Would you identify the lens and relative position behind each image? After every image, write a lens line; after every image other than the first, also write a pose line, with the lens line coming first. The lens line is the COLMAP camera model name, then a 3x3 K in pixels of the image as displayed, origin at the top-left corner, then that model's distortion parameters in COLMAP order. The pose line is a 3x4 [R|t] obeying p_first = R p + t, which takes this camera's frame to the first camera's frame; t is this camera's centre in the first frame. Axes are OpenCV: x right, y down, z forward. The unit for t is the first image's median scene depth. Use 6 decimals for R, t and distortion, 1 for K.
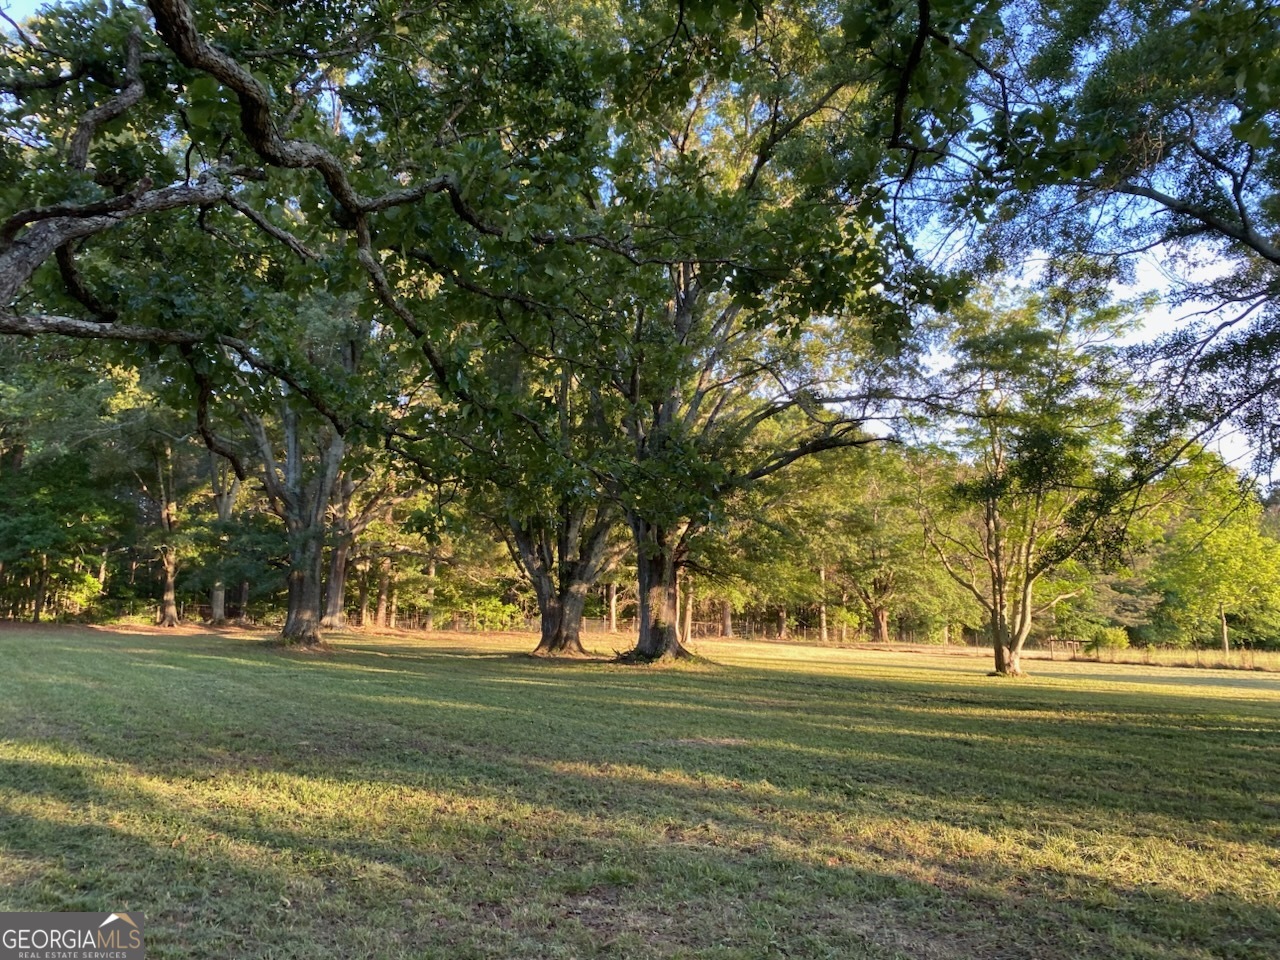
lens RADIAL K [[895.2, 0, 635.5], [0, 895.2, 476.9], [0, 0, 1]] dist [-0.025923, 0.007251]
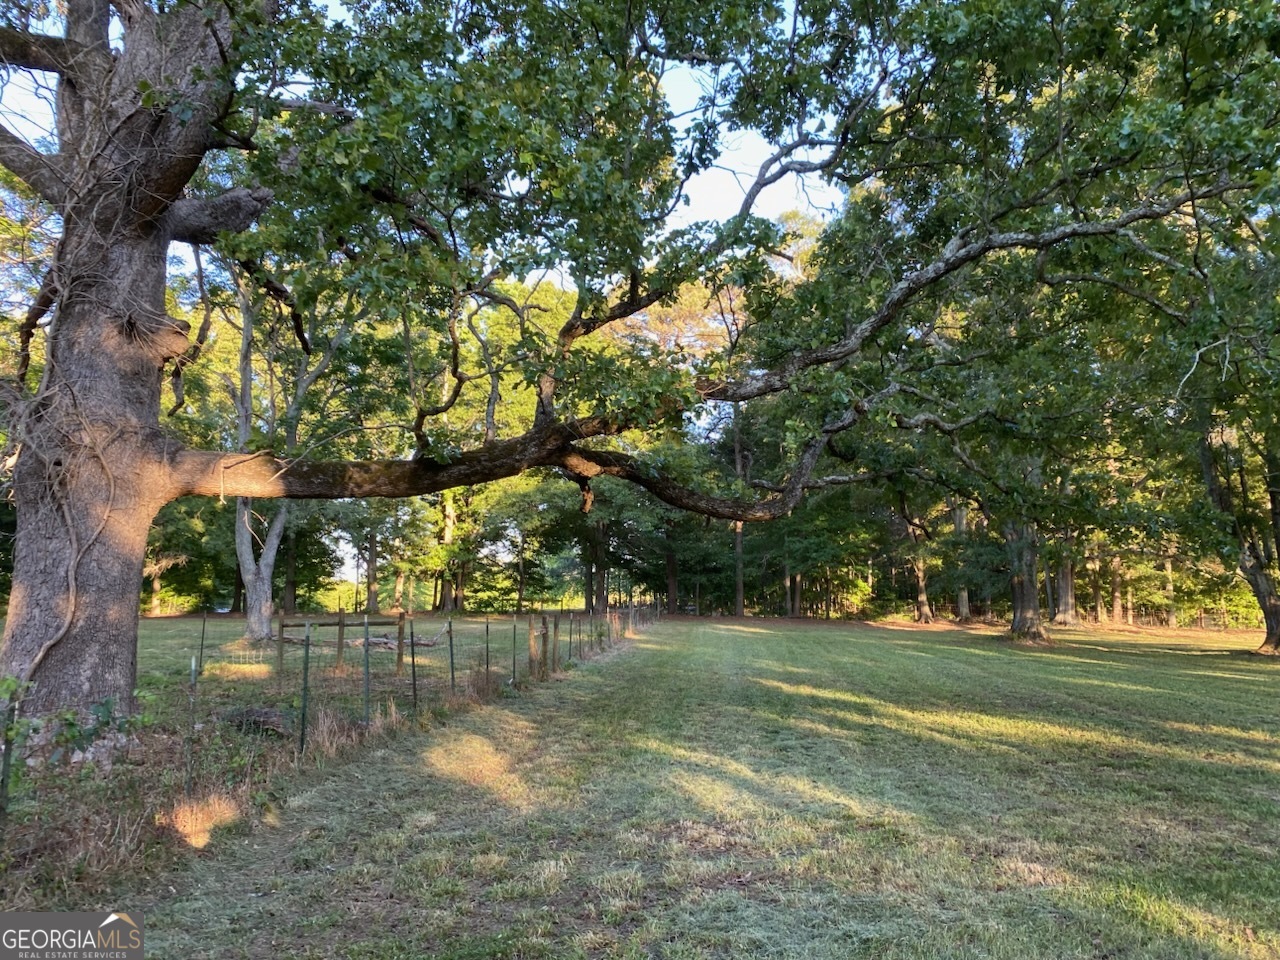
lens RADIAL K [[895.2, 0, 637.6], [0, 895.2, 480.7], [0, 0, 1]] dist [-0.025923, 0.007251]
pose [[0.701454, -0.105524, -0.704859, 0.064238], [0.111445, 0.993053, -0.037762, -0.017803], [0.703947, -0.052065, 0.708341, -0.101940]]
